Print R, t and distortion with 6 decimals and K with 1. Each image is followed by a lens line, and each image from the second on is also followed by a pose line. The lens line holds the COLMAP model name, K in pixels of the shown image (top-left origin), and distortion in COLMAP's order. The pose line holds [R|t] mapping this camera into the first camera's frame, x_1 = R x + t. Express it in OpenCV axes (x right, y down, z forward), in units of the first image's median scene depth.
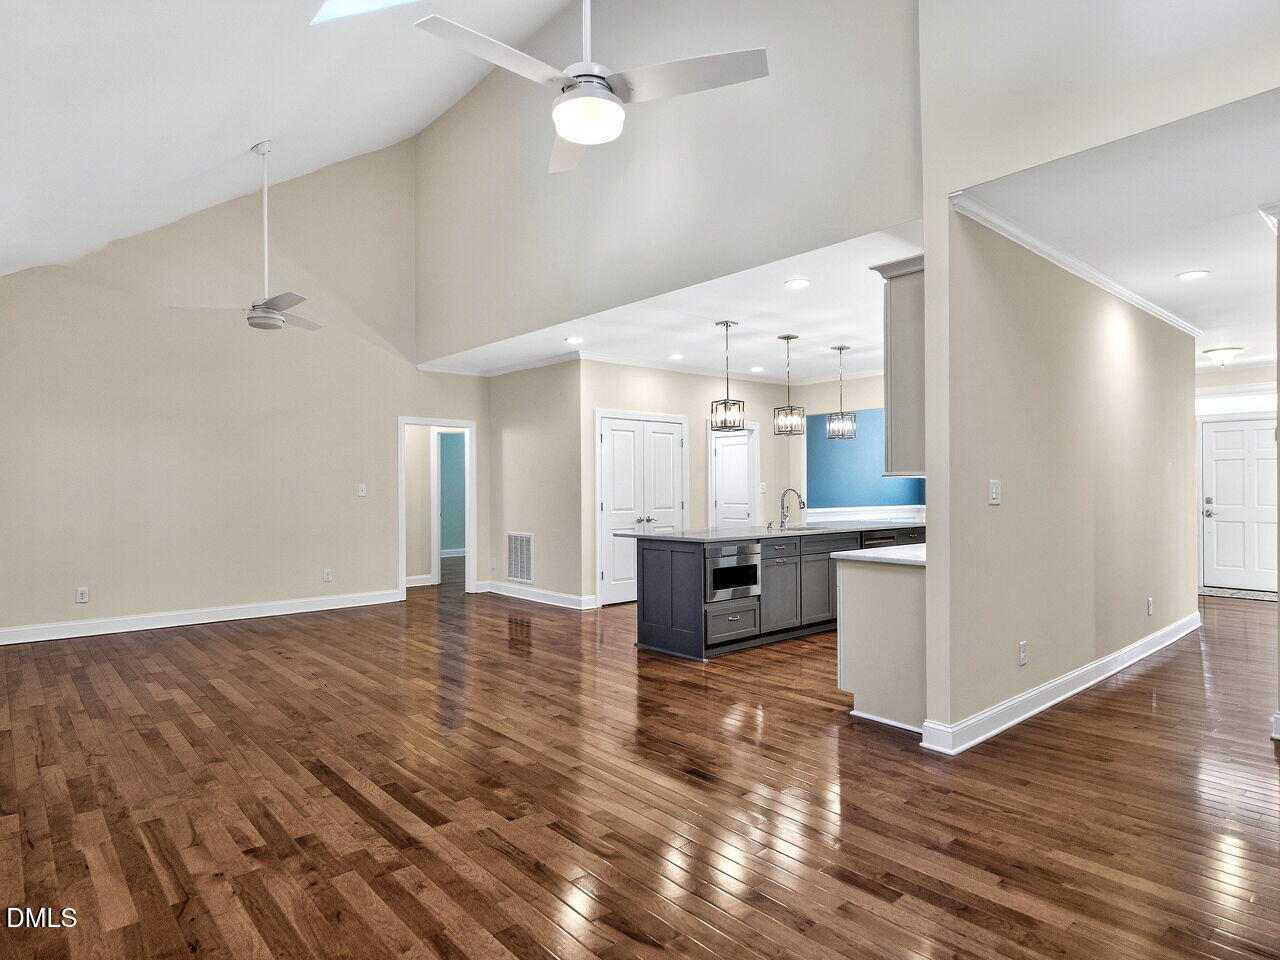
lens RADIAL K [[735.7, 0, 649.0], [0, 735.7, 477.5], [0, 0, 1]] dist [0.006916, 0.000794]
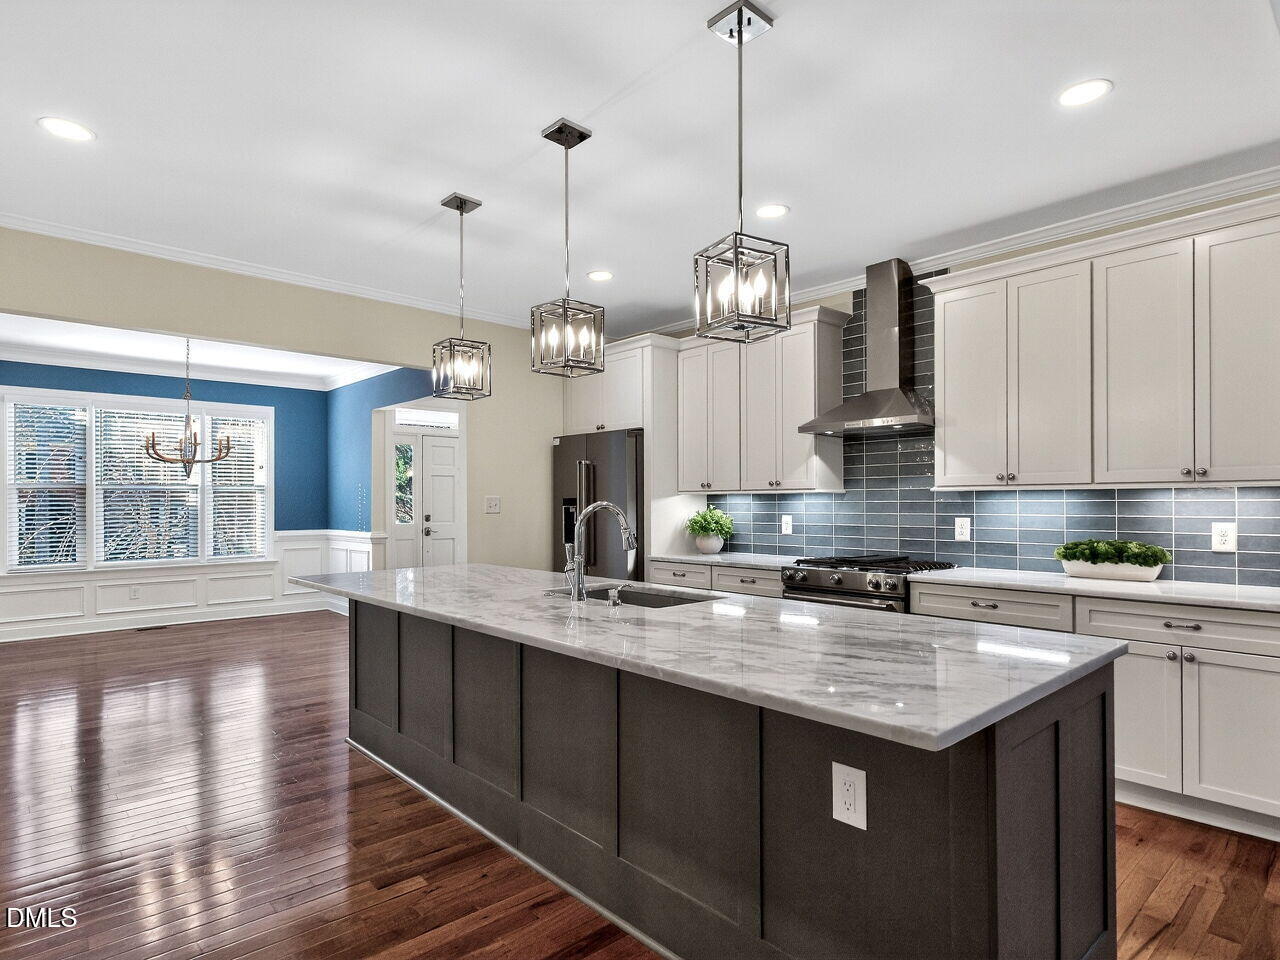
lens RADIAL K [[716.4, 0, 645.2], [0, 716.4, 497.3], [0, 0, 1]] dist [0.001570, 0.000765]
pose [[-0.005596, 0.009427, 0.999940, -0.326429], [-0.008256, 0.999921, -0.009473, 0.020127], [-0.999950, -0.008309, -0.005518, 1.479969]]
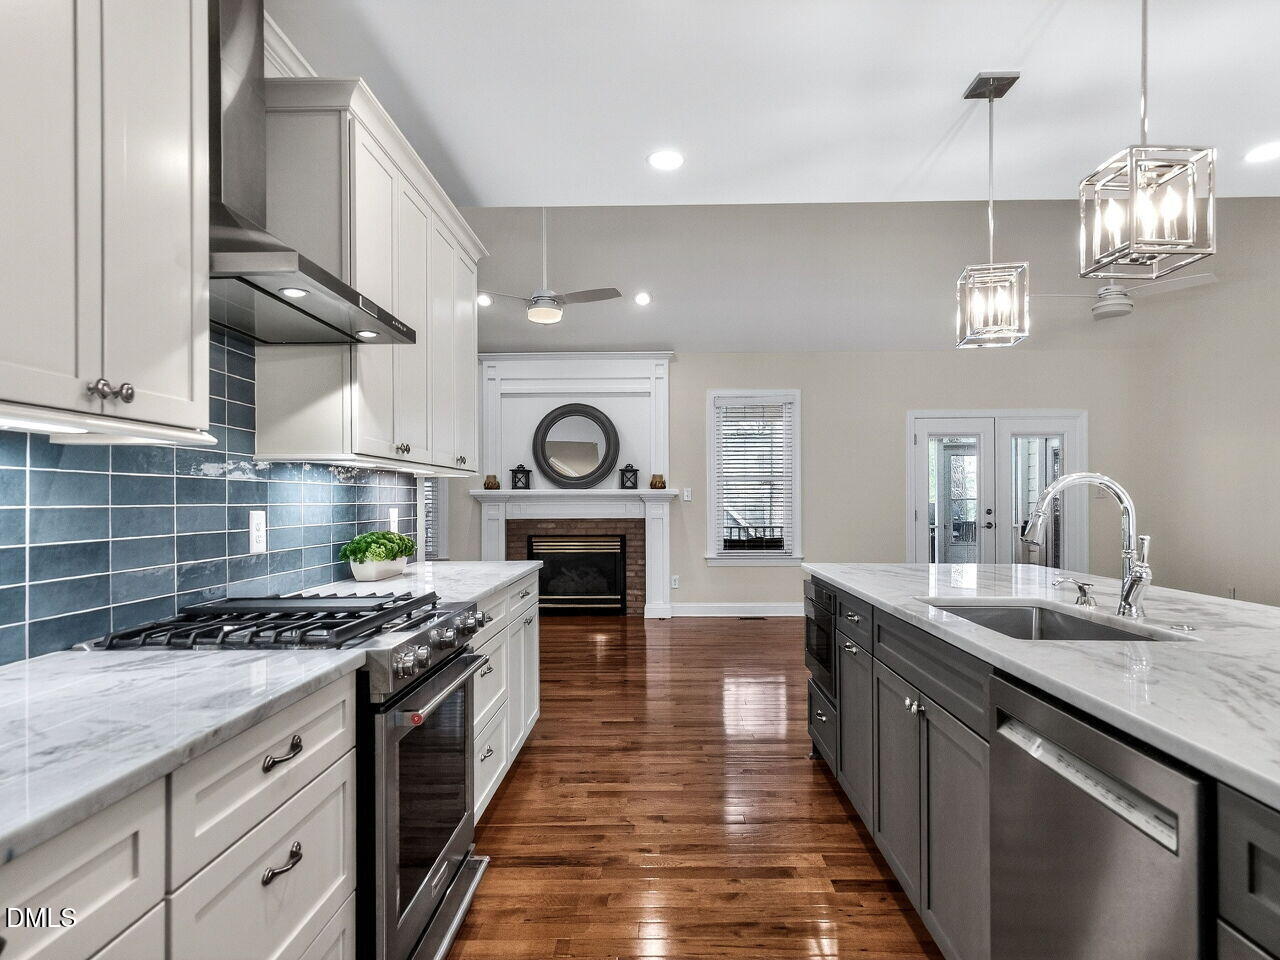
lens RADIAL K [[767.0, 0, 649.9], [0, 767.0, 494.3], [0, 0, 1]] dist [0.013185, -0.001347]
pose [[-0.684214, 0.002496, -0.729277, 0.779767], [0.017715, 0.999756, -0.013199, 0.034517], [0.729066, -0.021950, -0.684091, 1.632396]]
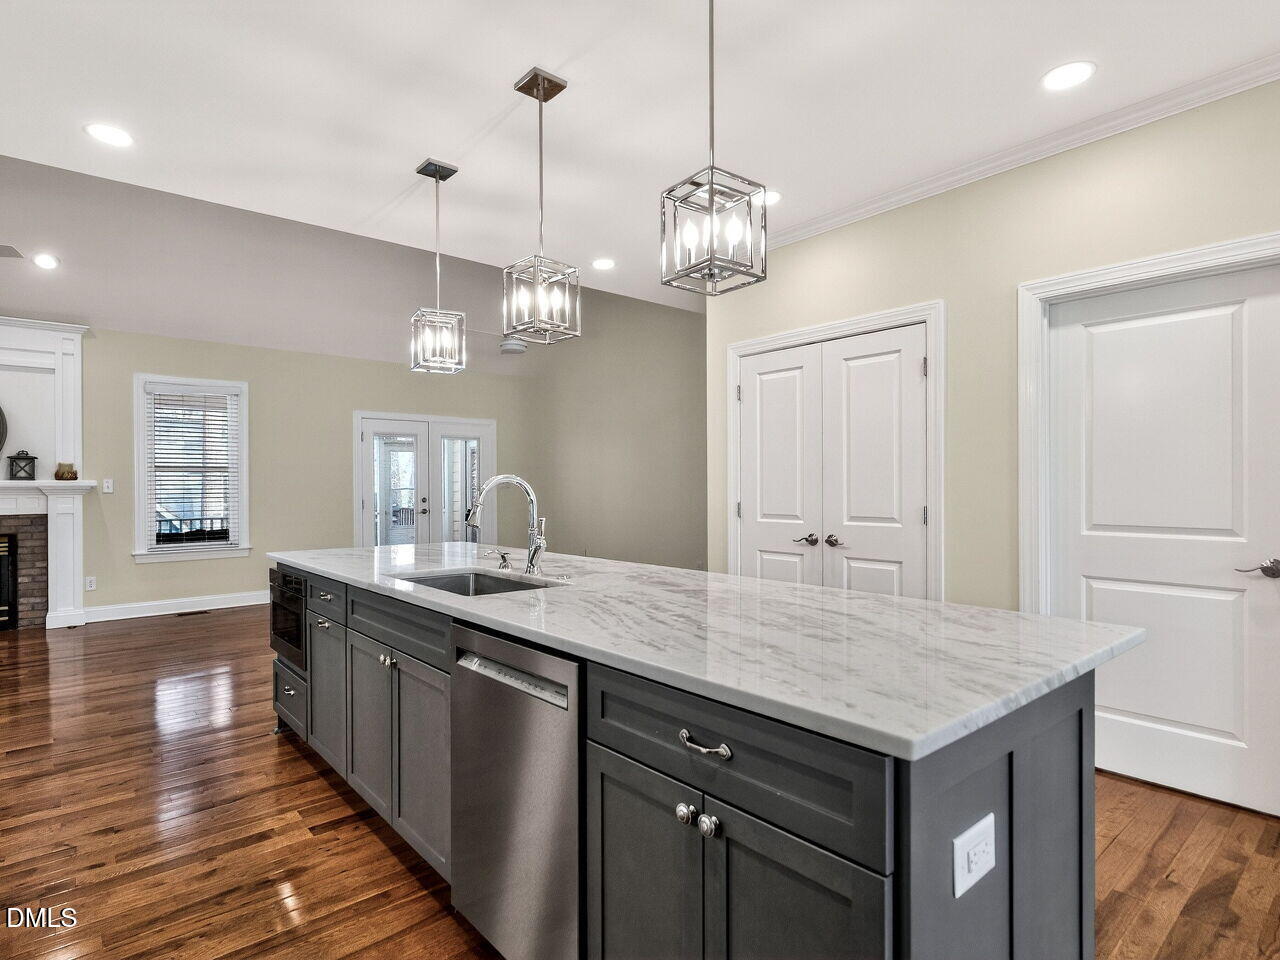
lens RADIAL K [[690.6, 0, 639.8], [0, 690.6, 485.6], [0, 0, 1]] dist [0.000609, 0.000447]
pose [[-0.023517, 0.005833, -0.999706, 0.851917], [0.021675, 0.999751, 0.005324, 0.028149], [0.999488, -0.021544, -0.023637, 1.633773]]
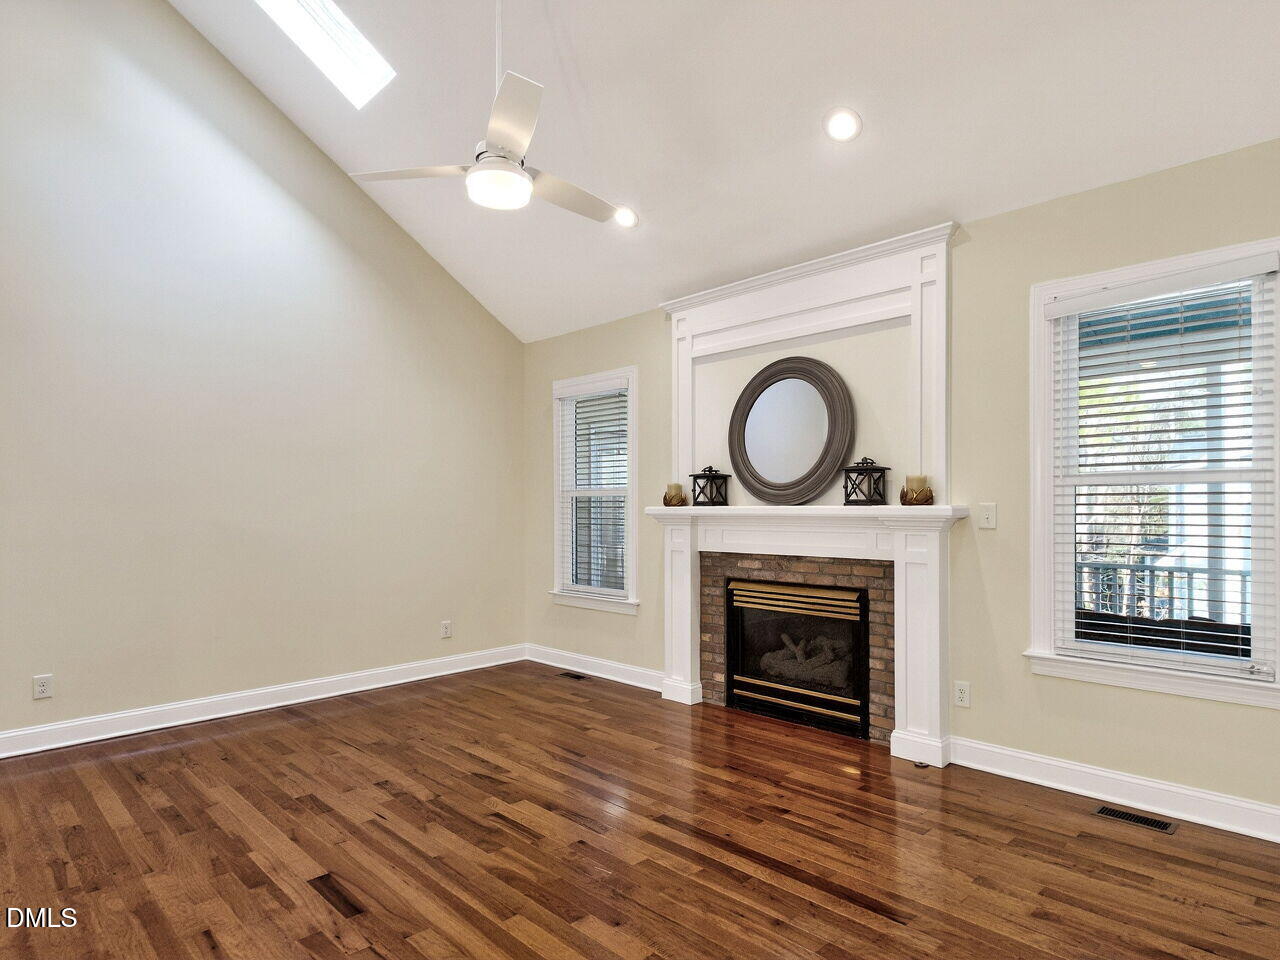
lens RADIAL K [[748.0, 0, 635.8], [0, 748.0, 512.1], [0, 0, 1]] dist [0.012039, -0.000278]
pose [[-0.999271, 0.014062, -0.035499, -0.147655], [0.014192, 0.999894, -0.003402, 0.006294], [0.035447, -0.003903, -0.999364, 1.299763]]
